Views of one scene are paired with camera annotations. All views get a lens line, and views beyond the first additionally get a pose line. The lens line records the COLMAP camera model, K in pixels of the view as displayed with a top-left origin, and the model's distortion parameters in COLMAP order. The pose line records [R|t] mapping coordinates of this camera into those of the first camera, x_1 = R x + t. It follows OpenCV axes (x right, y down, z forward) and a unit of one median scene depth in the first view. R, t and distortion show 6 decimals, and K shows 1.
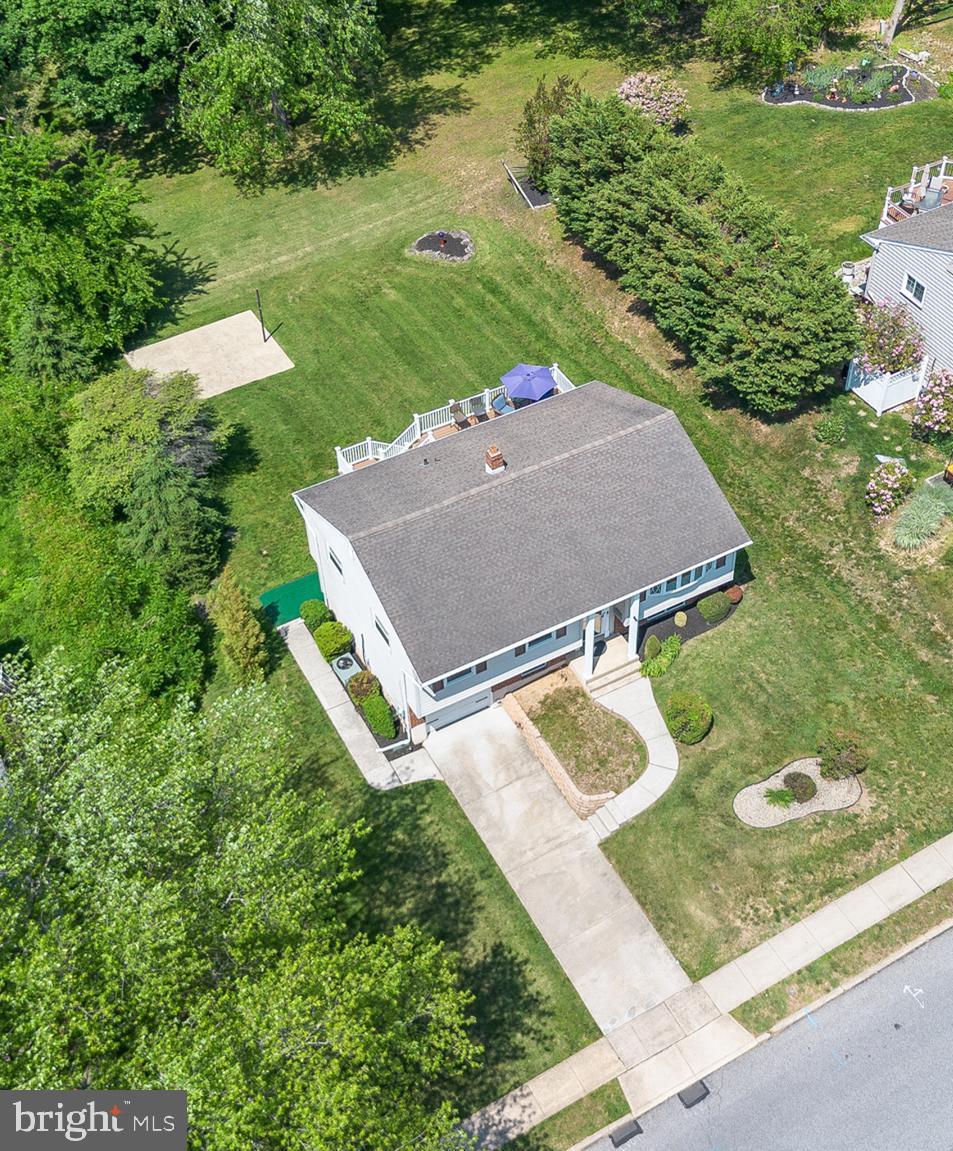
lens RADIAL K [[1485.4, 0, 522.0], [0, 1485.4, 573.0], [0, 0, 1]] dist [0.070682, -0.052419]
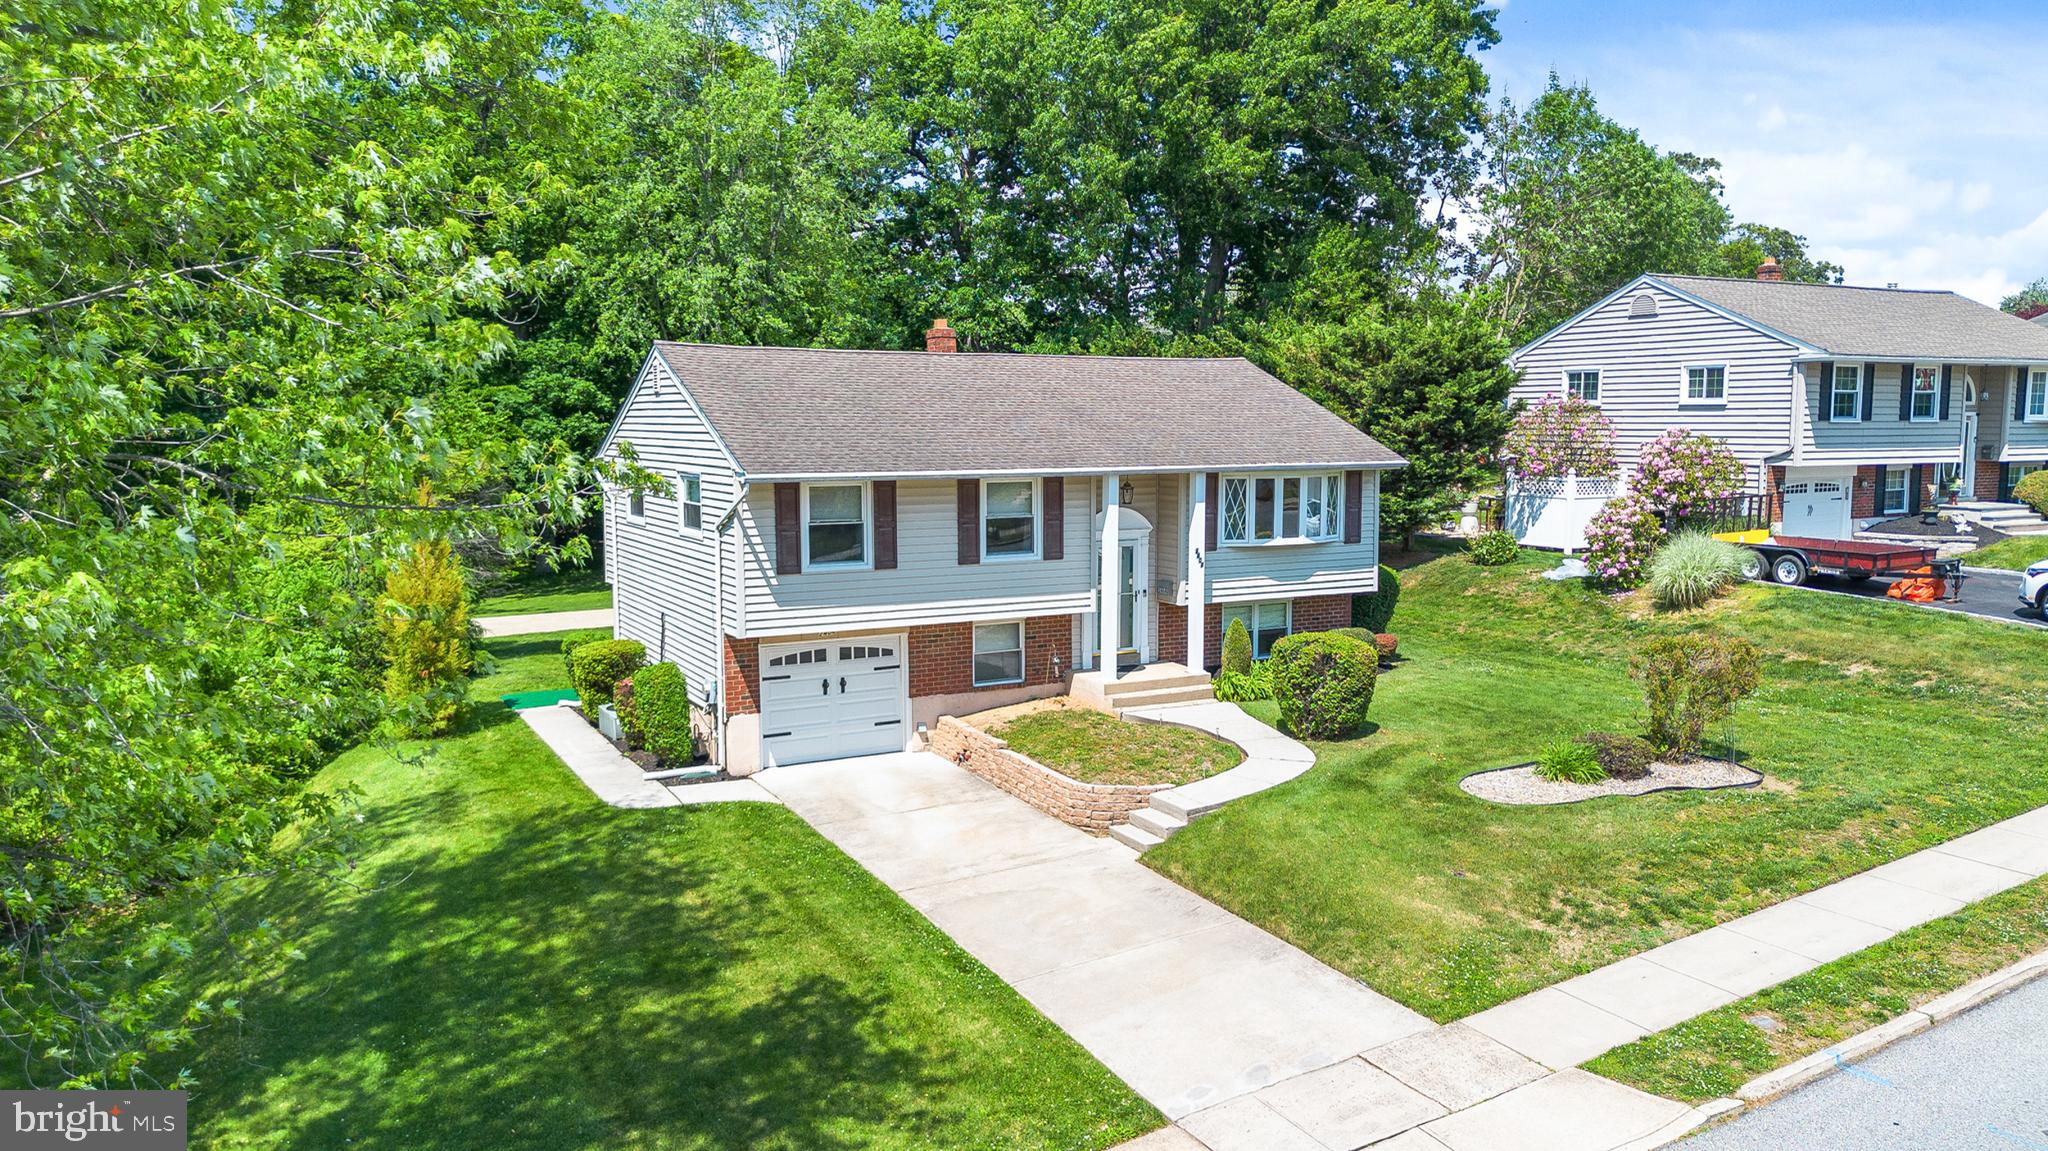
lens RADIAL K [[1480.5, 0, 1024.0], [0, 1480.5, 575.5], [0, 0, 1]] dist [0.022992, 0.000545]
pose [[0.999643, 0.019362, -0.018388, 0.026950], [-0.026667, 0.759290, -0.650205, 0.384677], [0.001373, 0.650464, 0.759536, 0.648458]]
